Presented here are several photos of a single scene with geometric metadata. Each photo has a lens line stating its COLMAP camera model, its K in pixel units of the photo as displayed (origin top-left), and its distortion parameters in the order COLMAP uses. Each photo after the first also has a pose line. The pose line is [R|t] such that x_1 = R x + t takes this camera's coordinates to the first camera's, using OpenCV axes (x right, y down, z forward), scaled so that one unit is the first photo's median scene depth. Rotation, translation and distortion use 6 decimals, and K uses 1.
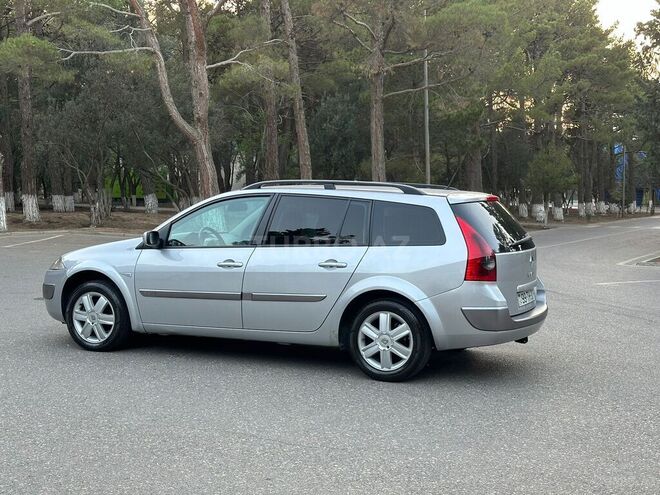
lens RADIAL K [[919.7, 0, 330.0], [0, 919.7, 247.5], [0, 0, 1]] dist [0.158777, -0.146684]
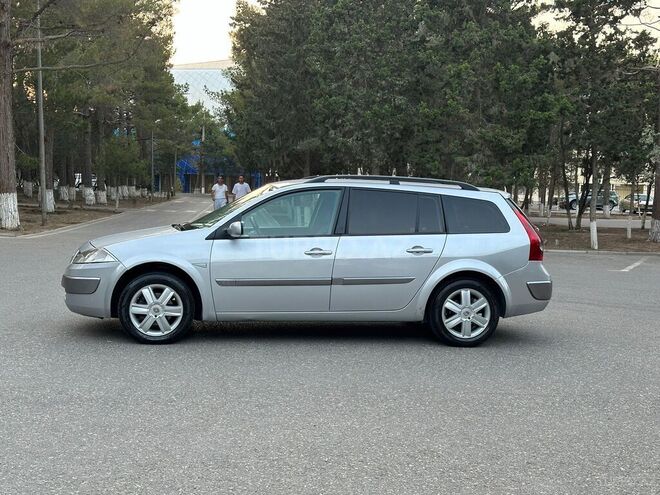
lens RADIAL K [[919.7, 0, 330.0], [0, 919.7, 247.5], [0, 0, 1]] dist [0.158777, -0.146684]
pose [[0.835795, -0.021361, 0.548626, -0.694249], [0.010531, 0.999683, 0.022880, -0.012263], [-0.548941, -0.013345, 0.835755, 0.091604]]
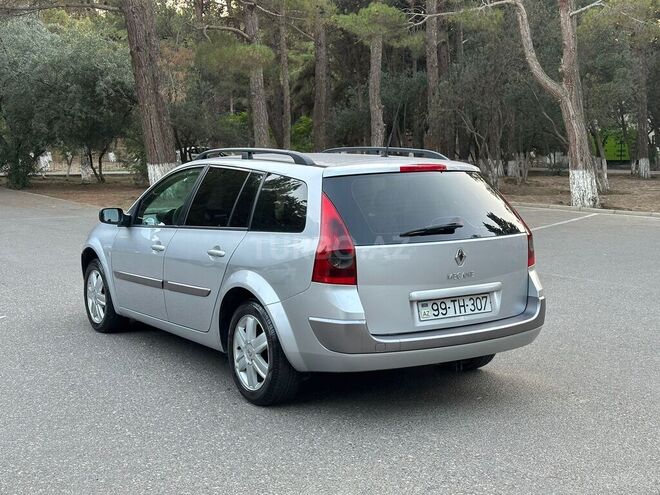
lens RADIAL K [[919.7, 0, 330.0], [0, 919.7, 247.5], [0, 0, 1]] dist [0.158777, -0.146684]
pose [[0.845598, 0.032182, -0.532850, 0.499763], [-0.010933, 0.999016, 0.042987, -0.021090], [0.533709, -0.030524, 0.845117, 0.349501]]
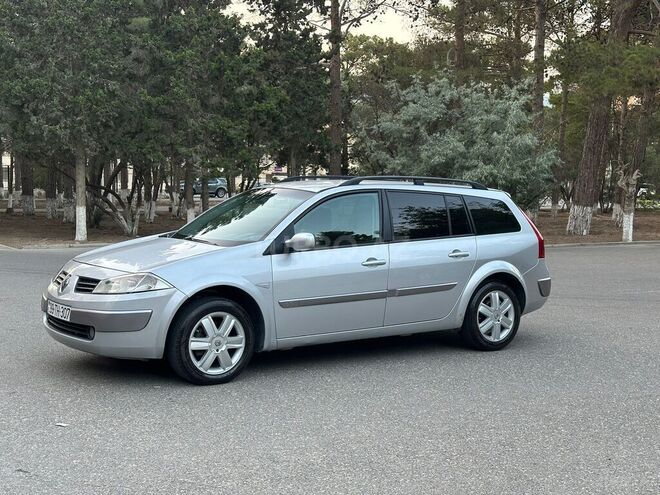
lens RADIAL K [[919.7, 0, 330.0], [0, 919.7, 247.5], [0, 0, 1]] dist [0.158777, -0.146684]
pose [[0.503970, -0.064451, 0.861313, -0.979650], [0.042547, 0.997854, 0.049773, -0.048790], [-0.862672, 0.011563, 0.505631, 0.550646]]
